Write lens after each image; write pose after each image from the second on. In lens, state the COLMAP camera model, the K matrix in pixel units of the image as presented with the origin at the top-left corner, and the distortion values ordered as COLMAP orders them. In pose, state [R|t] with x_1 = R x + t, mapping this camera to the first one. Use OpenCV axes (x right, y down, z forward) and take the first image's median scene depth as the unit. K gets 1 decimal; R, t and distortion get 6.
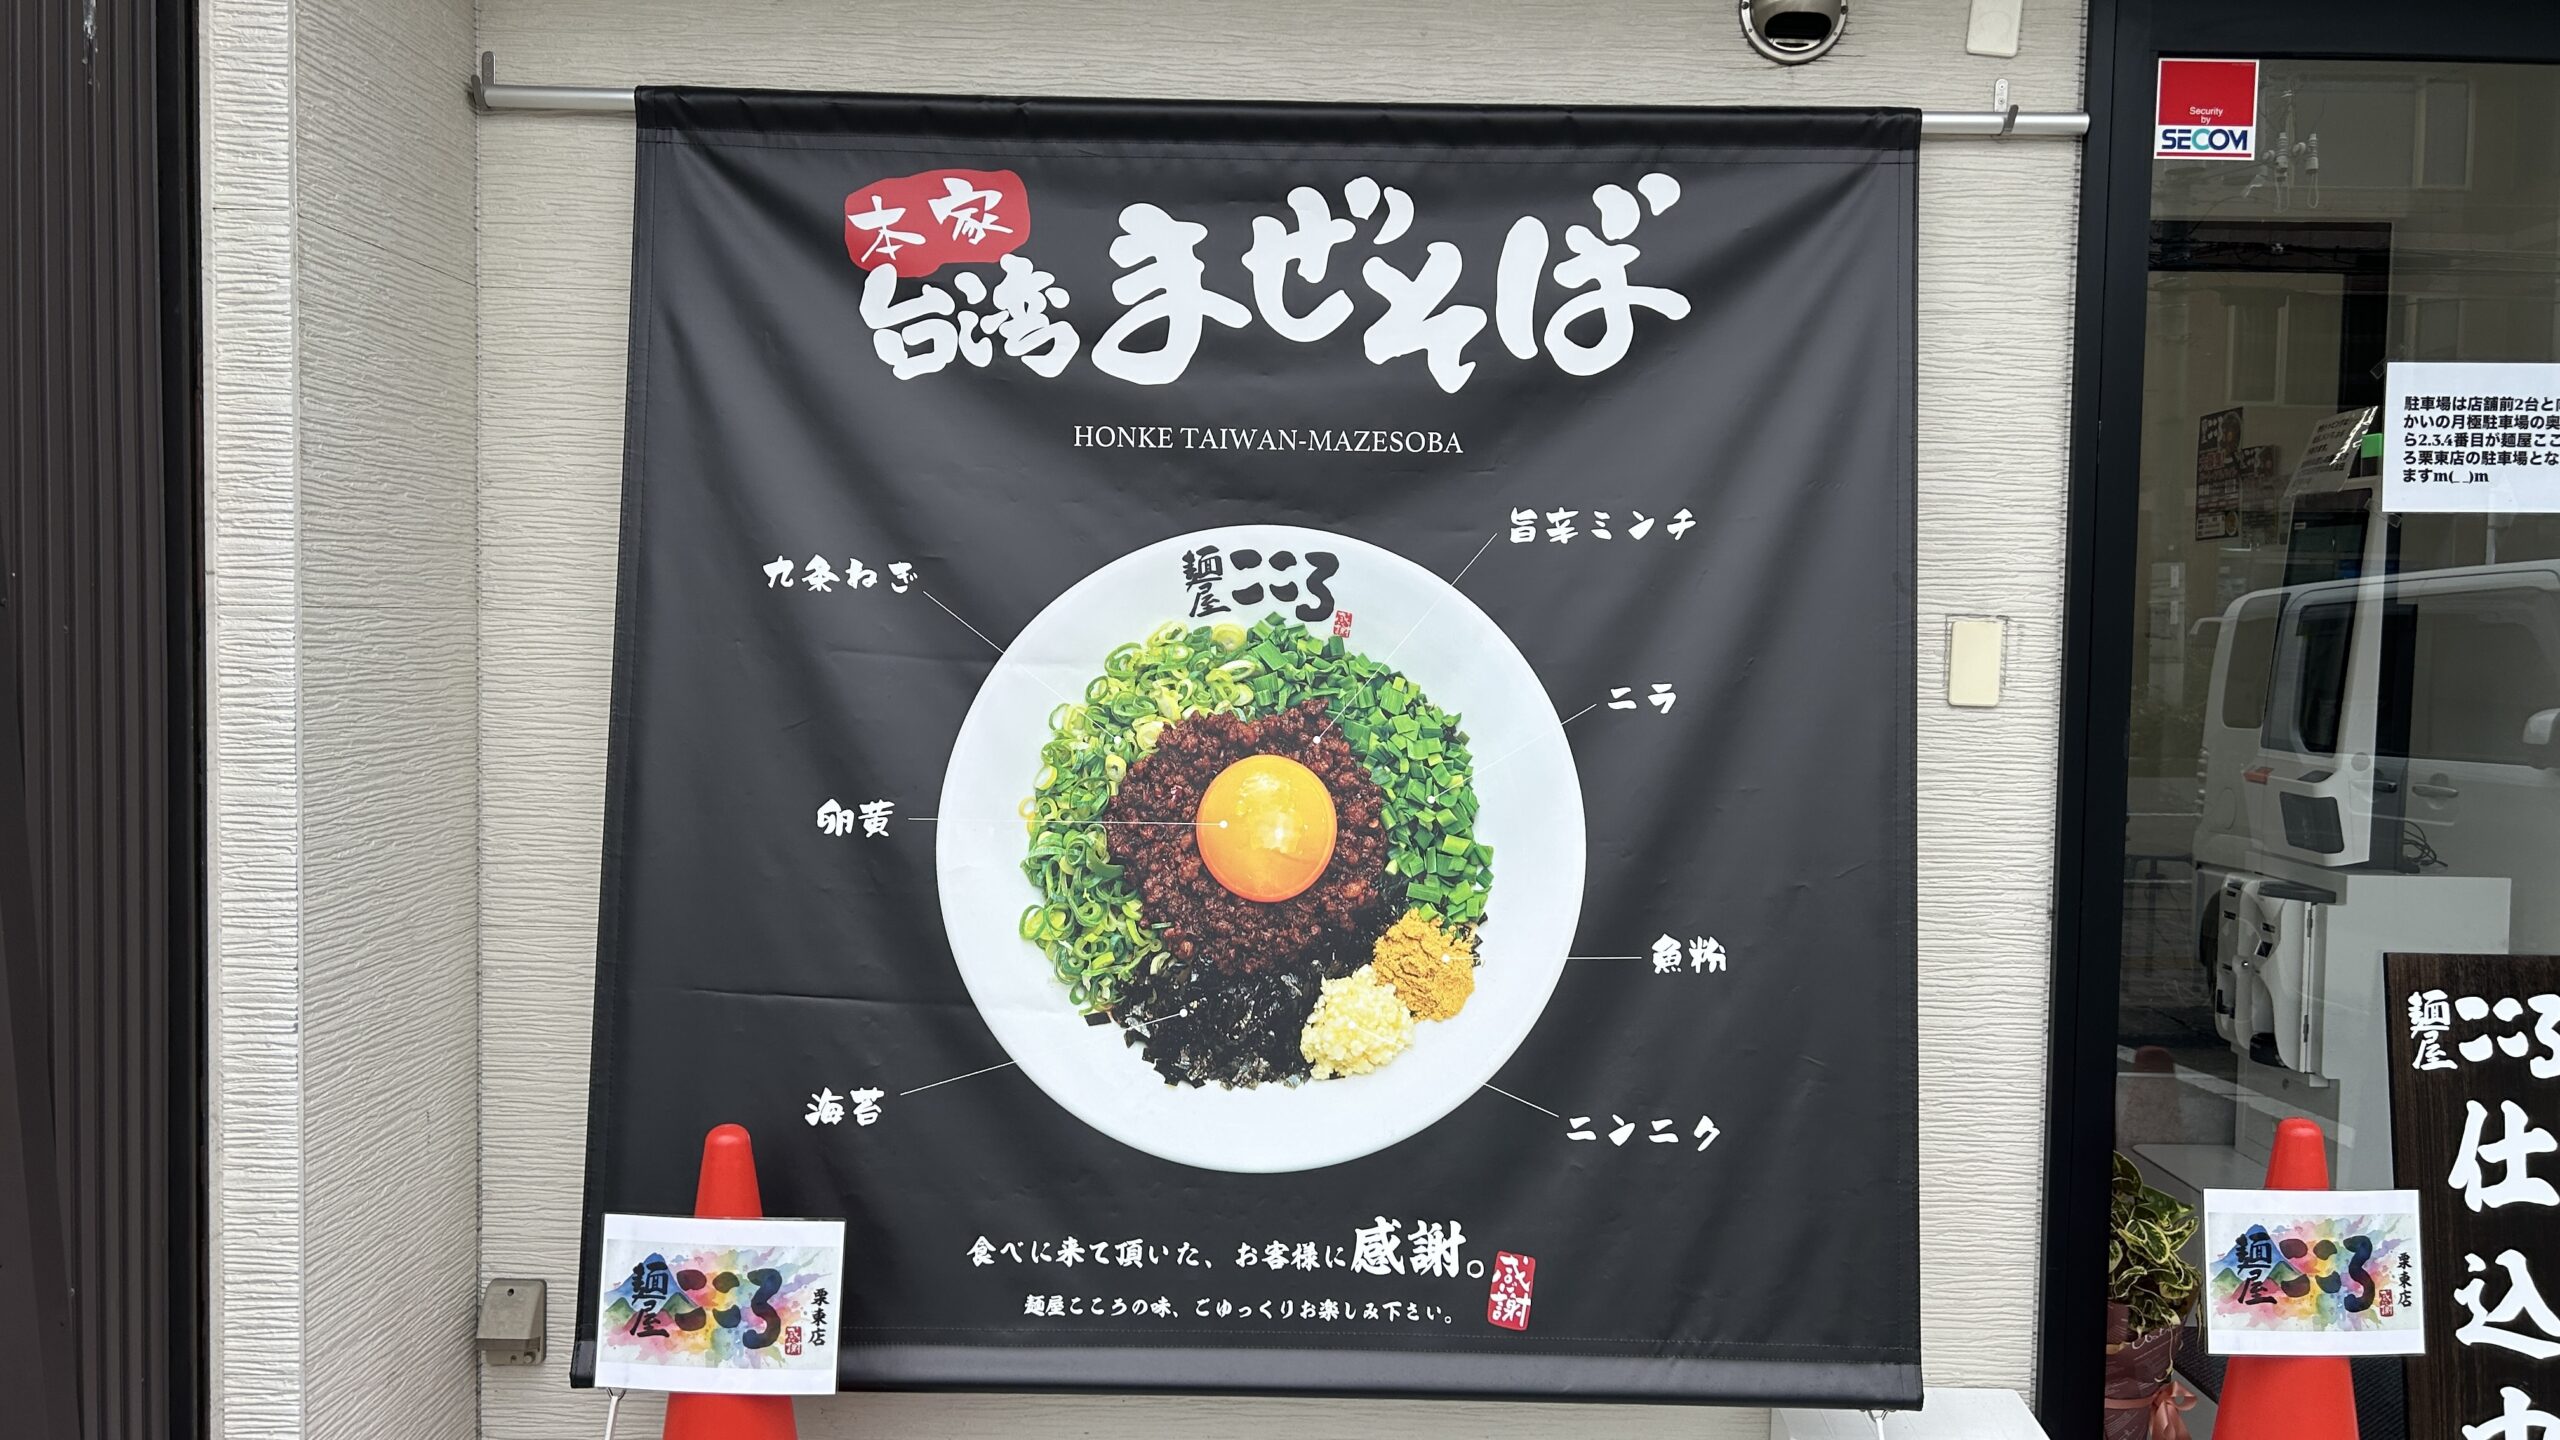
lens RADIAL K [[2469.5, 0, 1270.1], [0, 2469.5, 807.5], [0, 0, 1]] dist [0.189463, -0.455730]
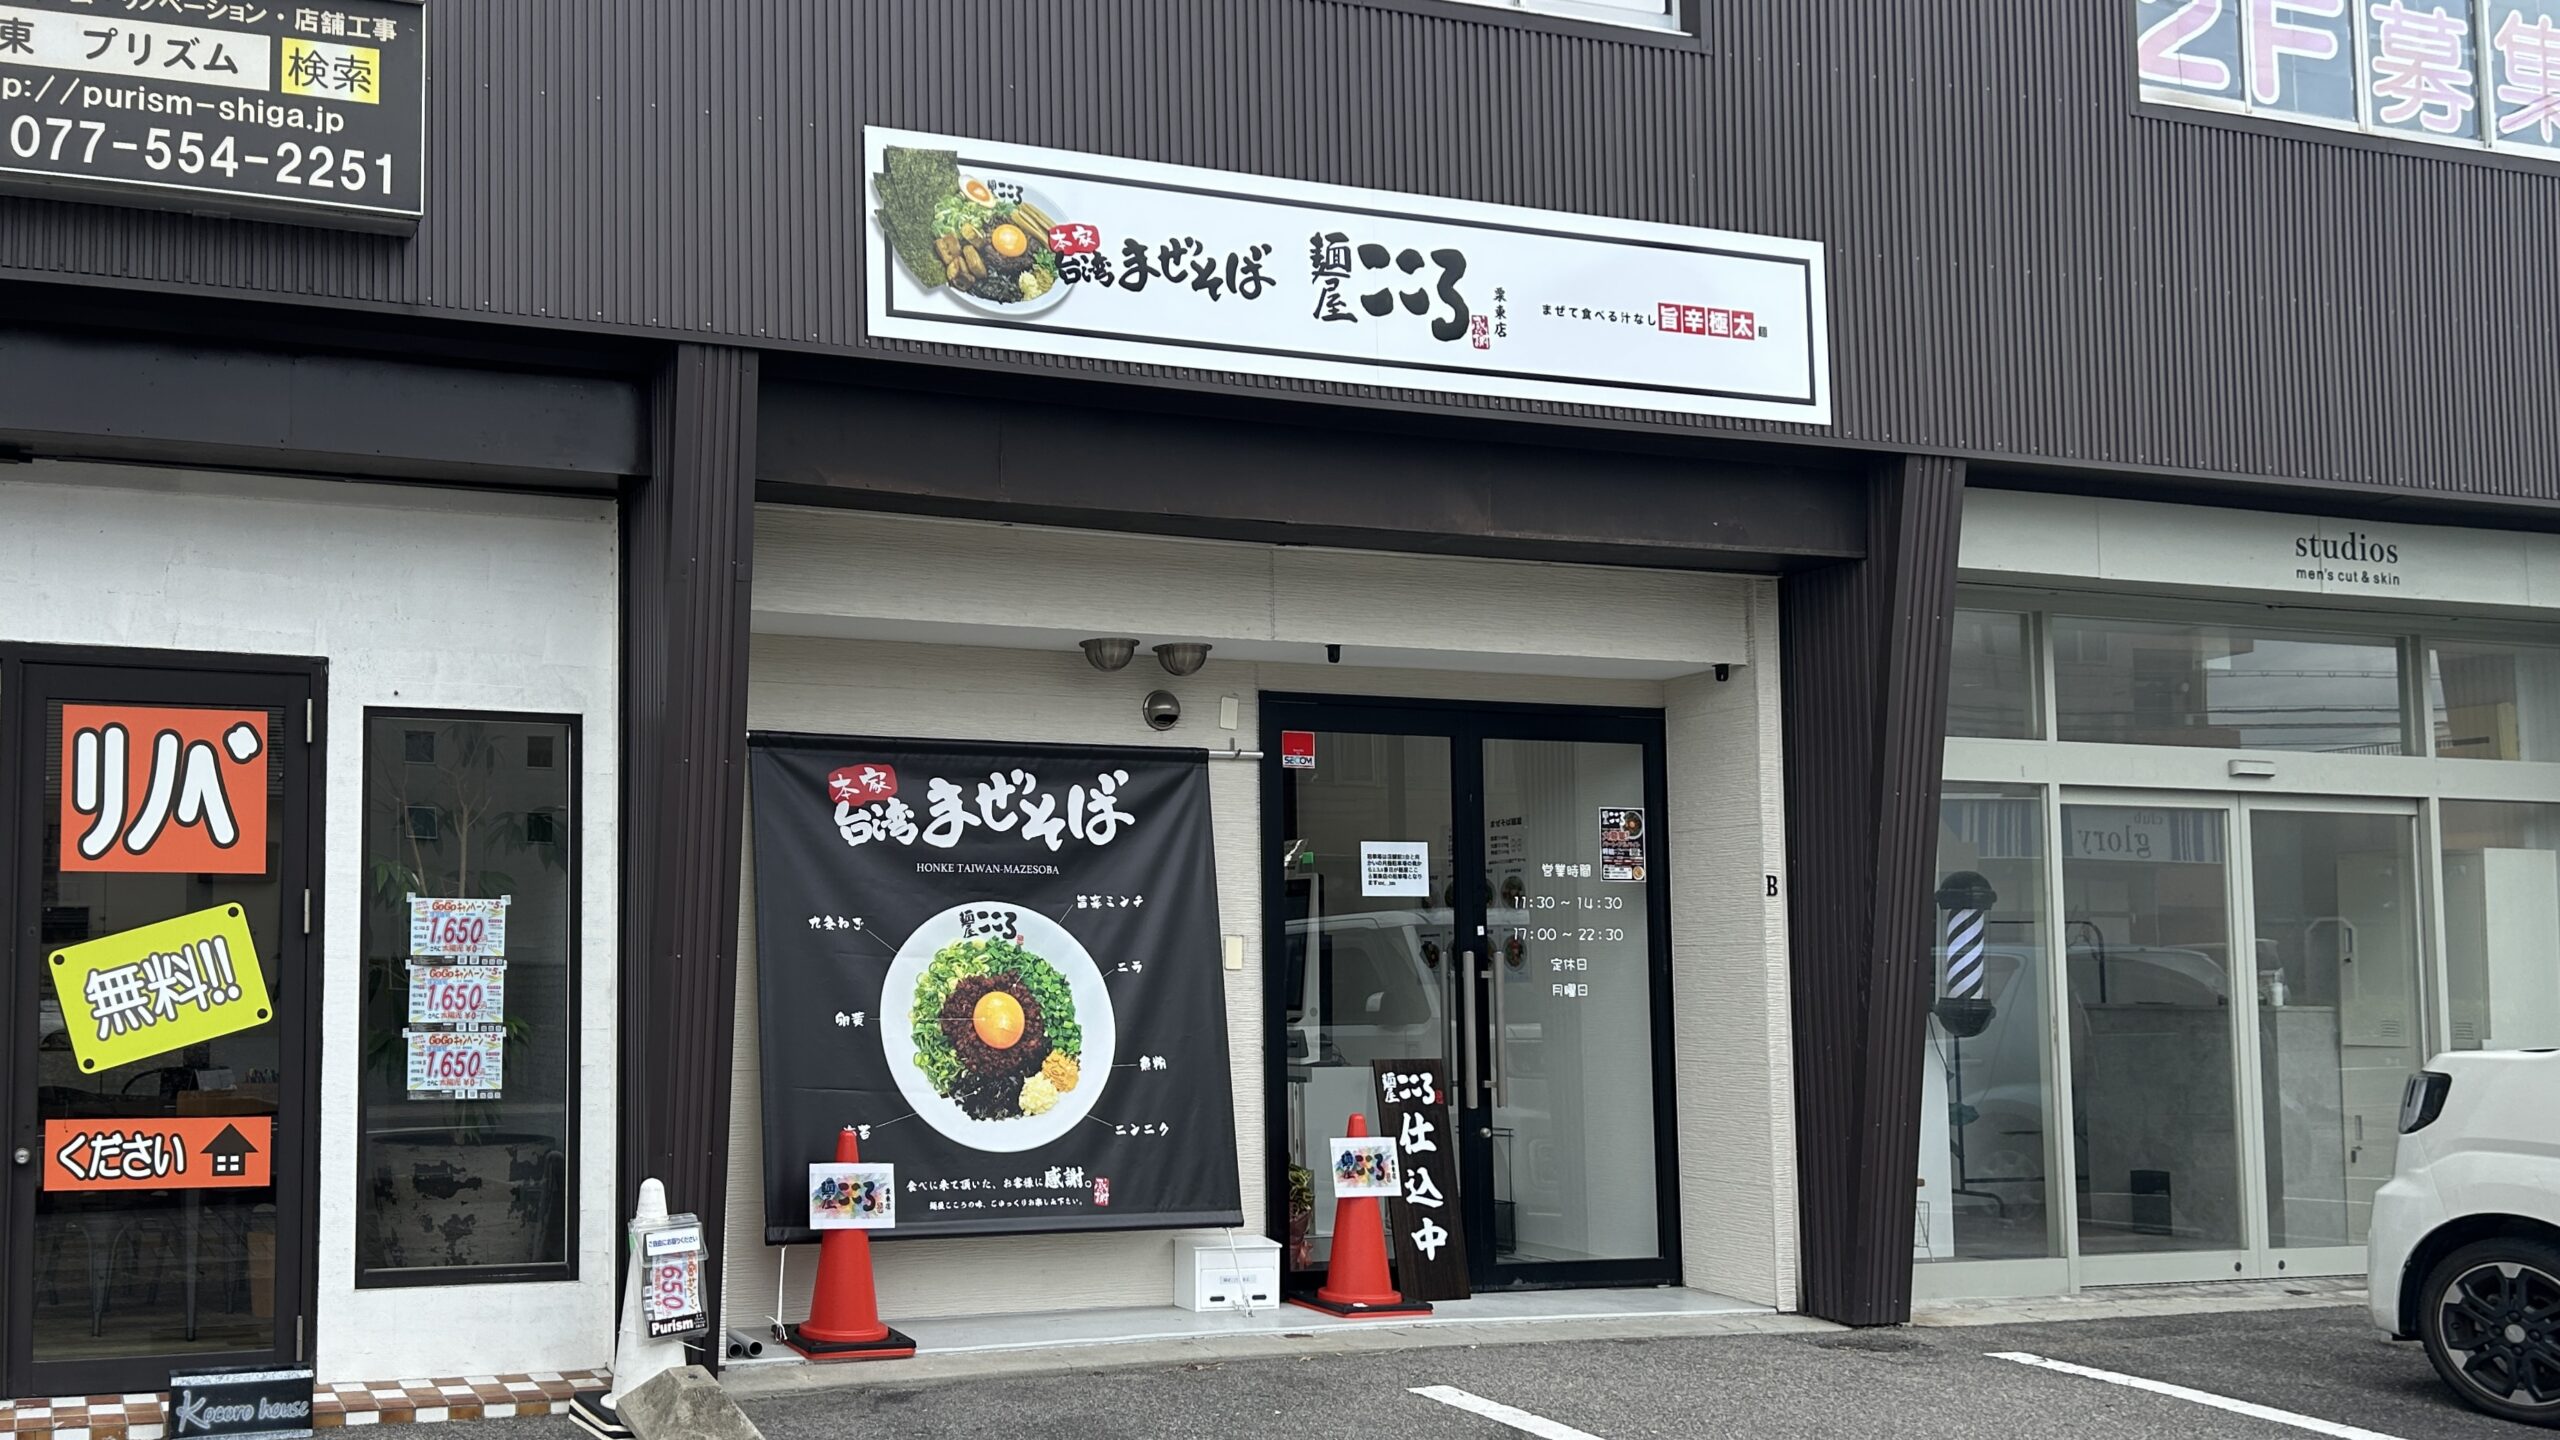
lens RADIAL K [[2469.5, 0, 1270.1], [0, 2469.5, 807.5], [0, 0, 1]] dist [0.189463, -0.455730]
pose [[0.896544, 0.013103, 0.442760, -0.875110], [0.049199, 0.990432, -0.128934, 0.133094], [-0.440213, 0.137378, 0.887322, -1.407852]]
